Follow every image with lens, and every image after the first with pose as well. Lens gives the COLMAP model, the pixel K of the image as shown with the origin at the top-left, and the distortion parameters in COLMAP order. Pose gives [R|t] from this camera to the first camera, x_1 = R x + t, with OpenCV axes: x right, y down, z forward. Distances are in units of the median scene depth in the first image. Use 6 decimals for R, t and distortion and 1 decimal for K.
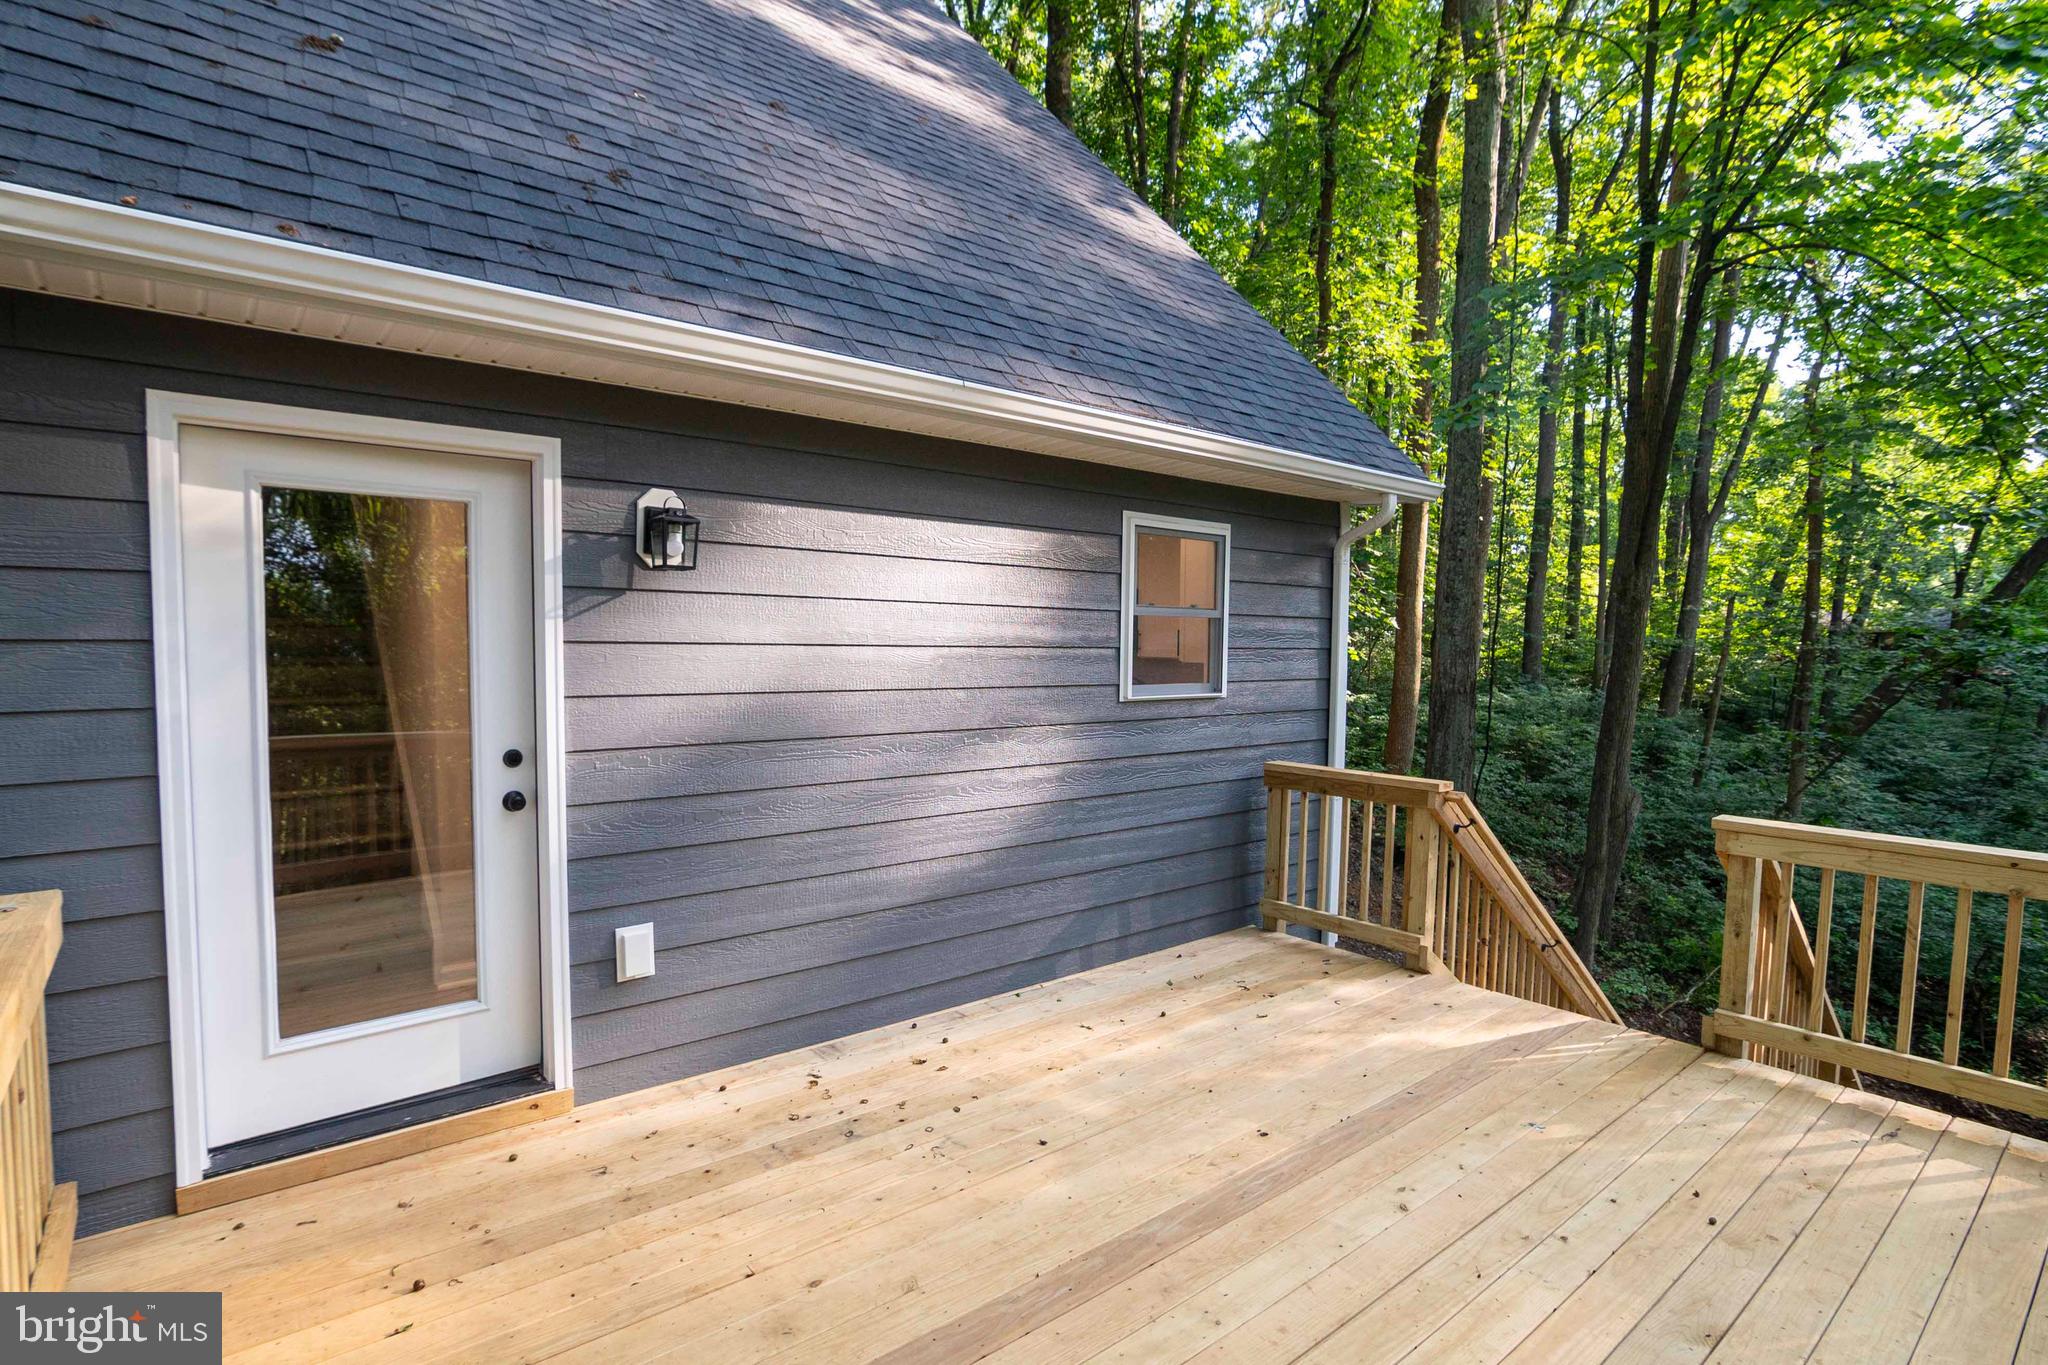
lens RADIAL K [[1009.1, 0, 1012.5], [0, 1009.1, 703.9], [0, 0, 1]] dist [-0.030403, 0.009858]
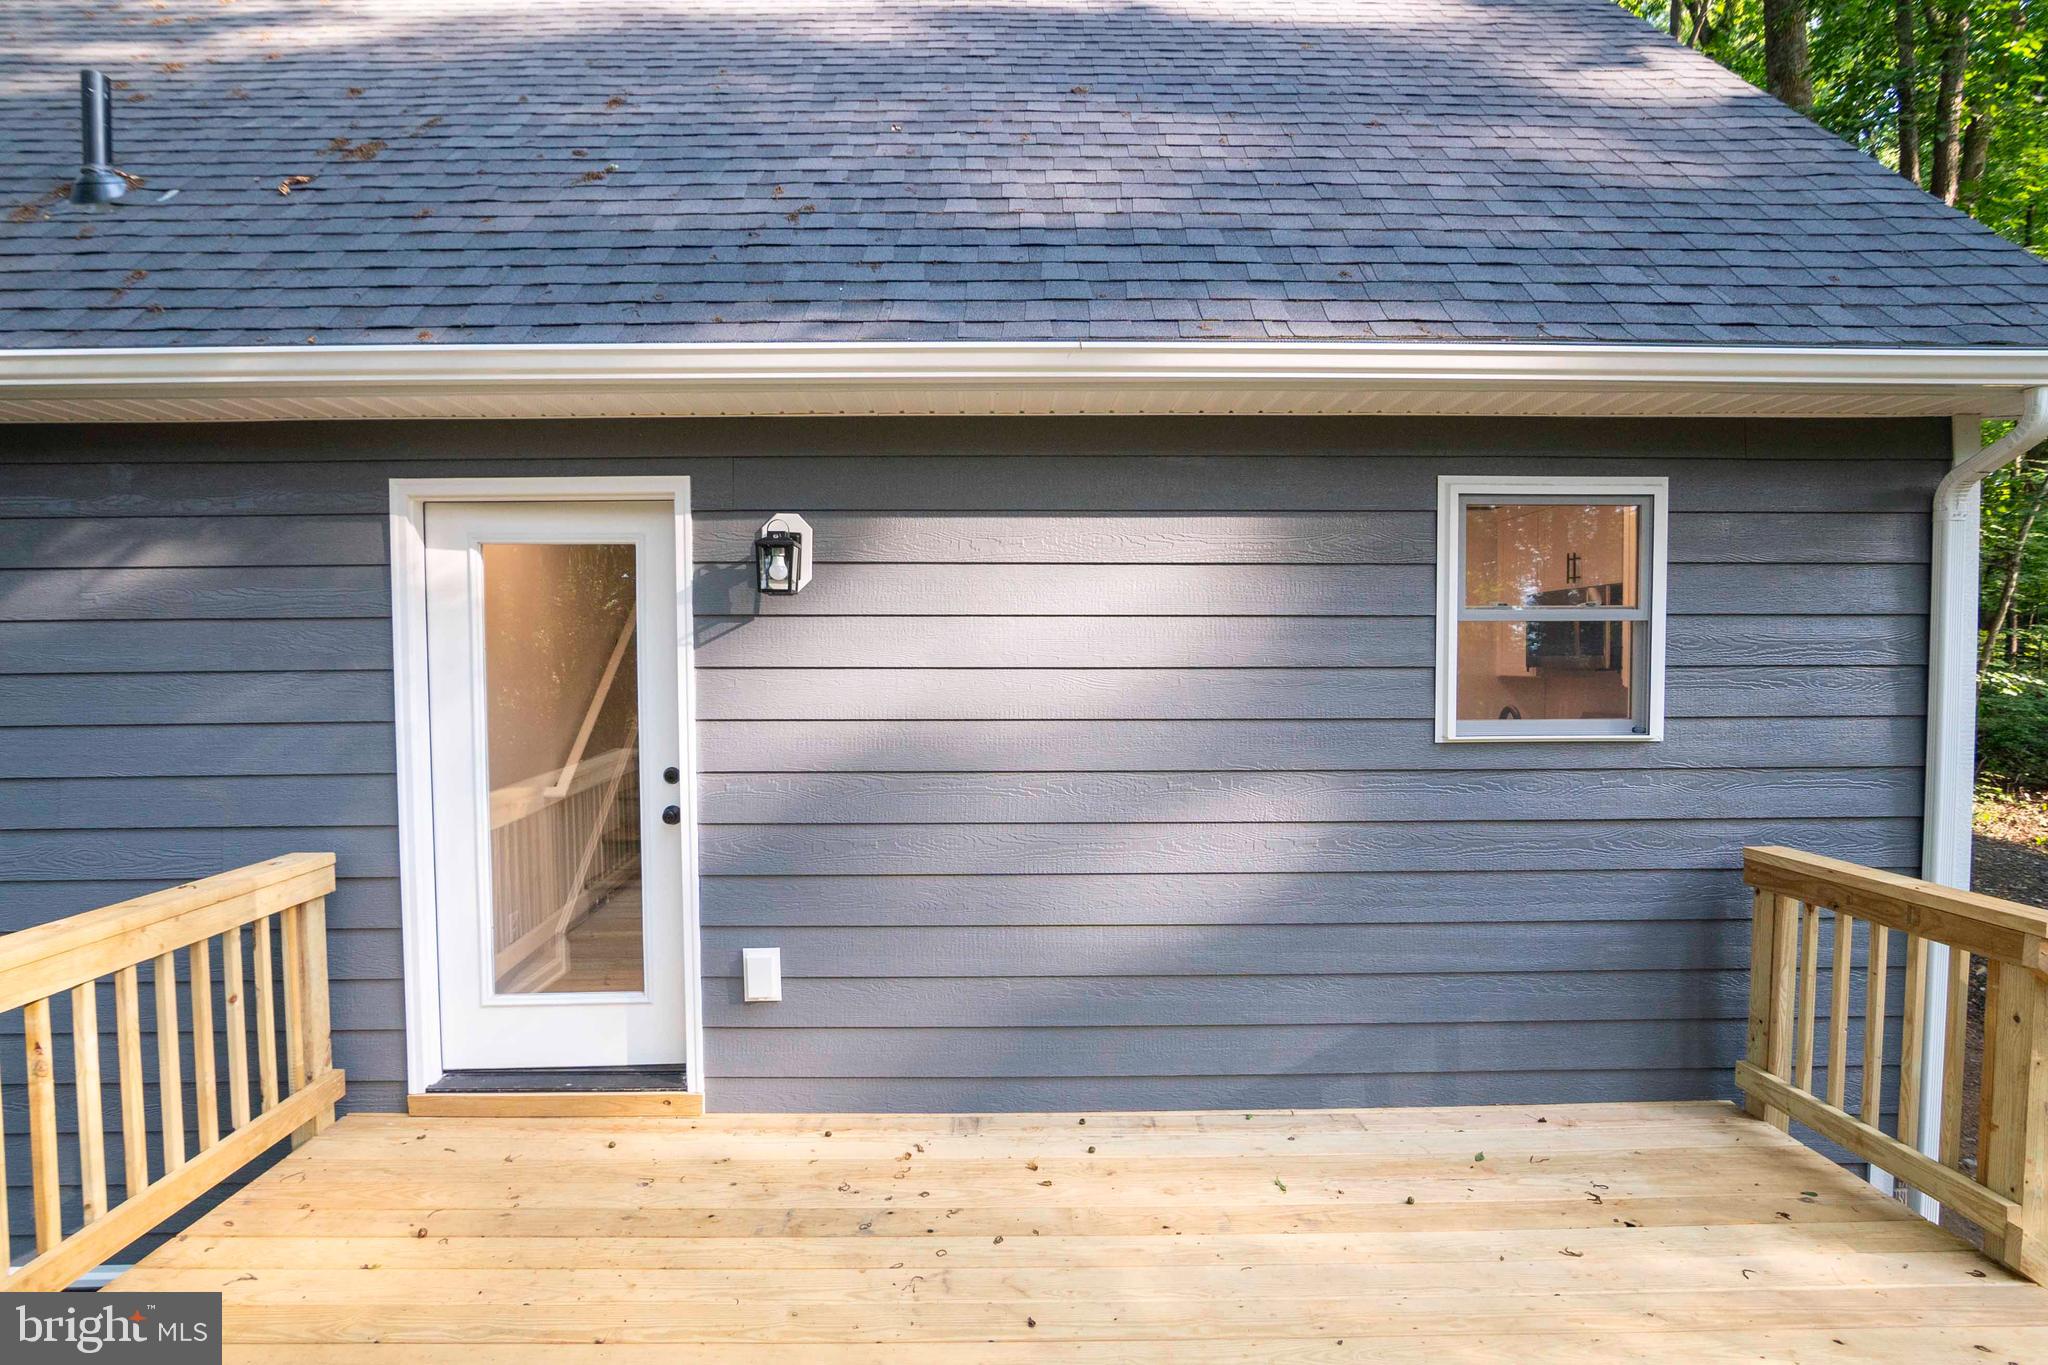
lens RADIAL K [[1009.1, 0, 1012.5], [0, 1009.1, 703.9], [0, 0, 1]] dist [-0.030403, 0.009858]
pose [[0.781842, 0.012694, -0.623347, 0.390796], [-0.026663, 0.999559, -0.013088, -0.015500], [0.622906, 0.026853, 0.781836, 0.315562]]
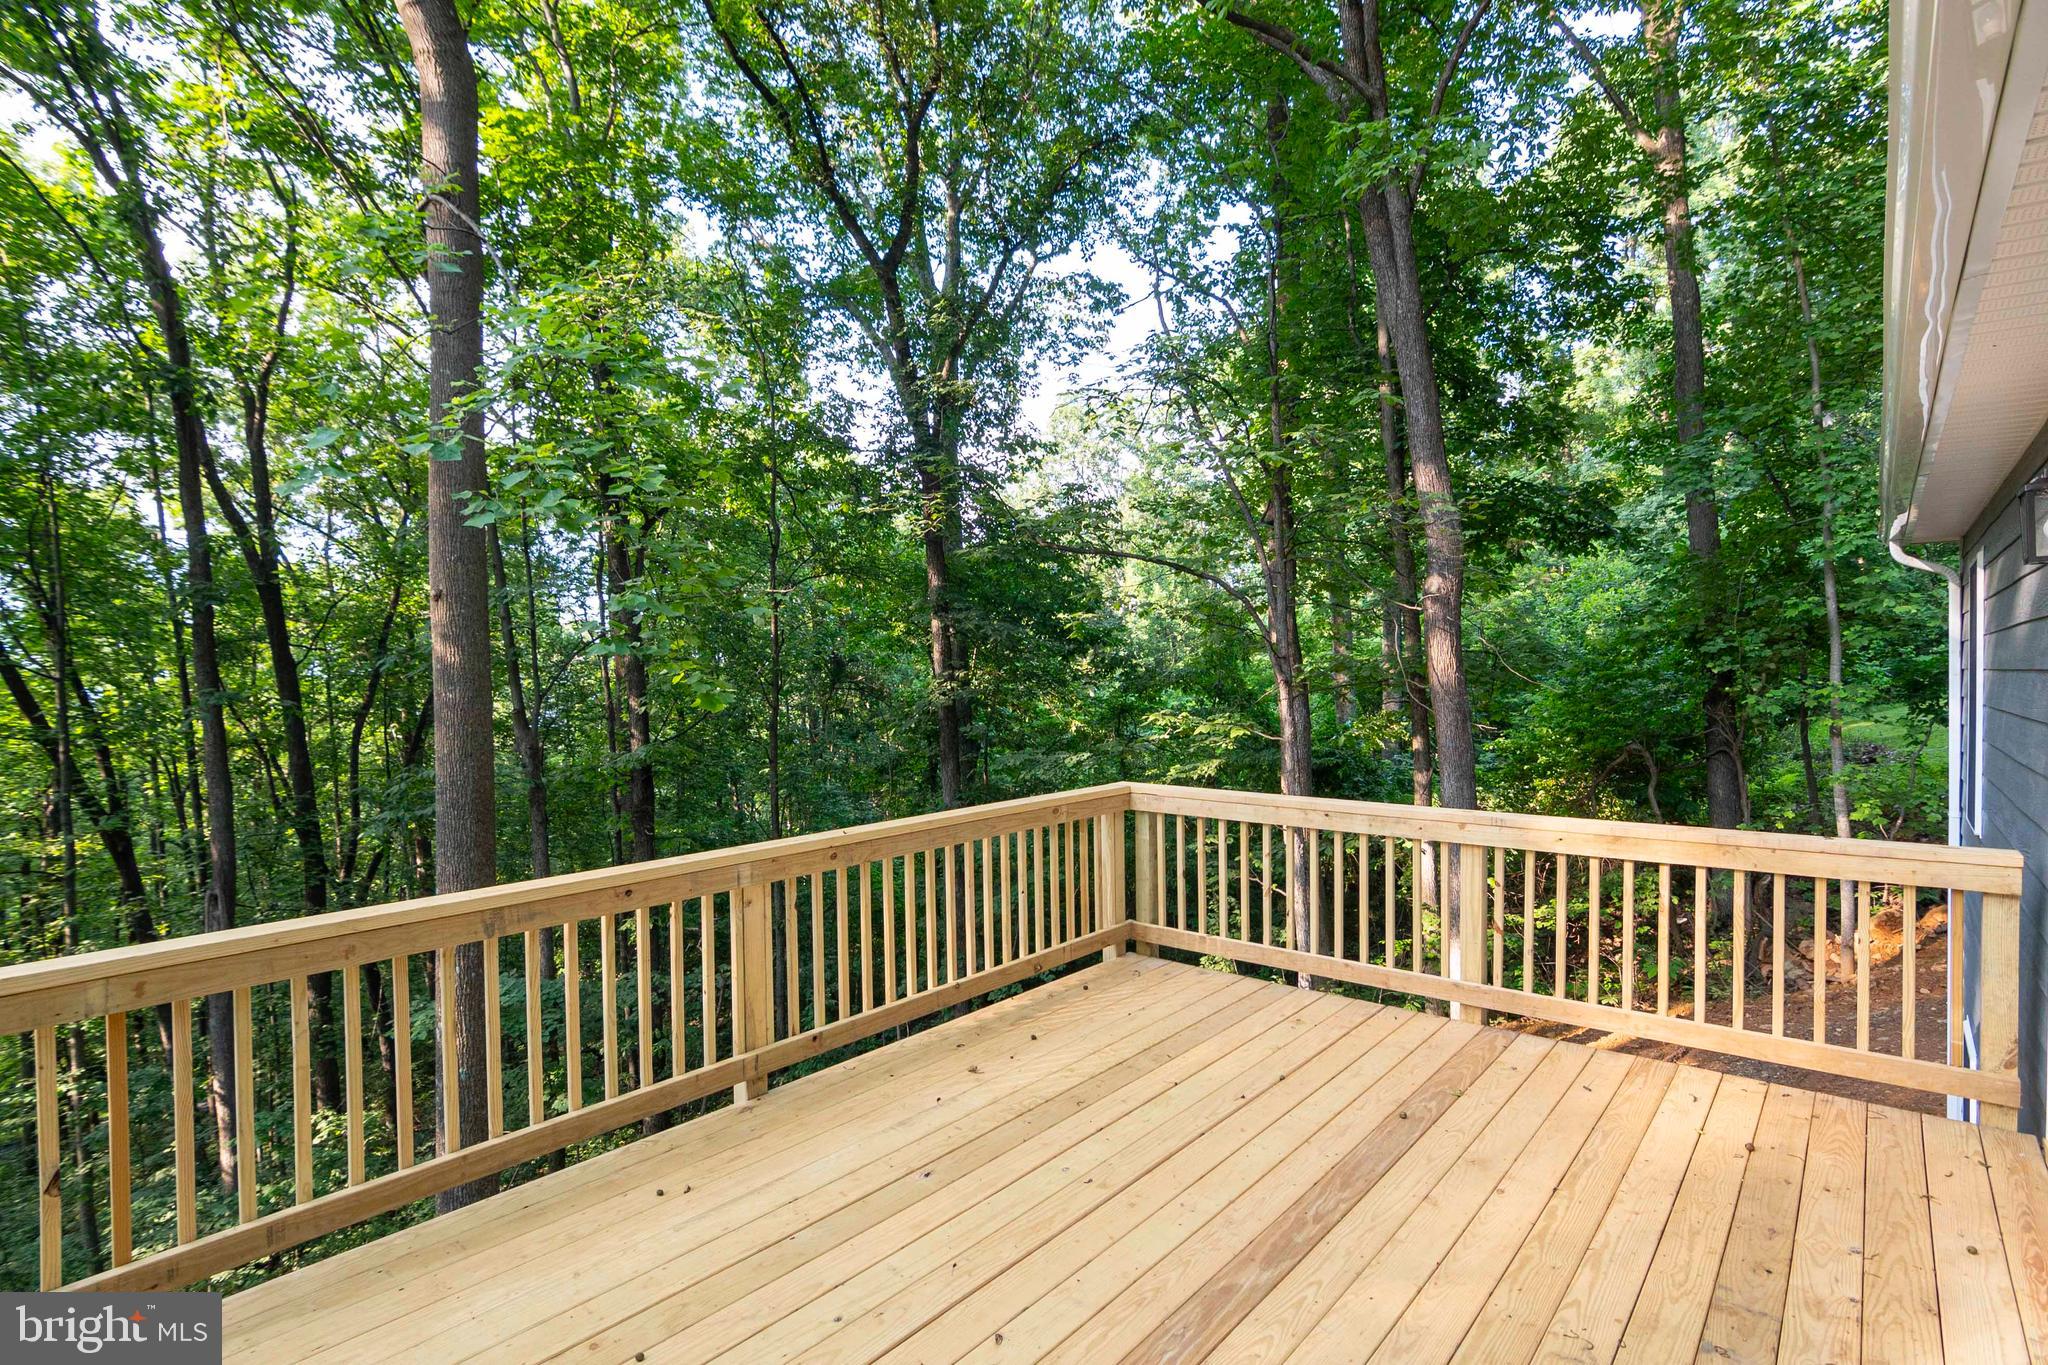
lens RADIAL K [[1008.0, 0, 1010.3], [0, 1008.0, 689.7], [0, 0, 1]] dist [-0.030642, 0.008931]
pose [[-0.984704, -0.001665, -0.174227, 0.384583], [-0.015638, 0.996763, 0.078861, -0.075085], [0.173531, 0.080379, -0.981543, 1.284614]]
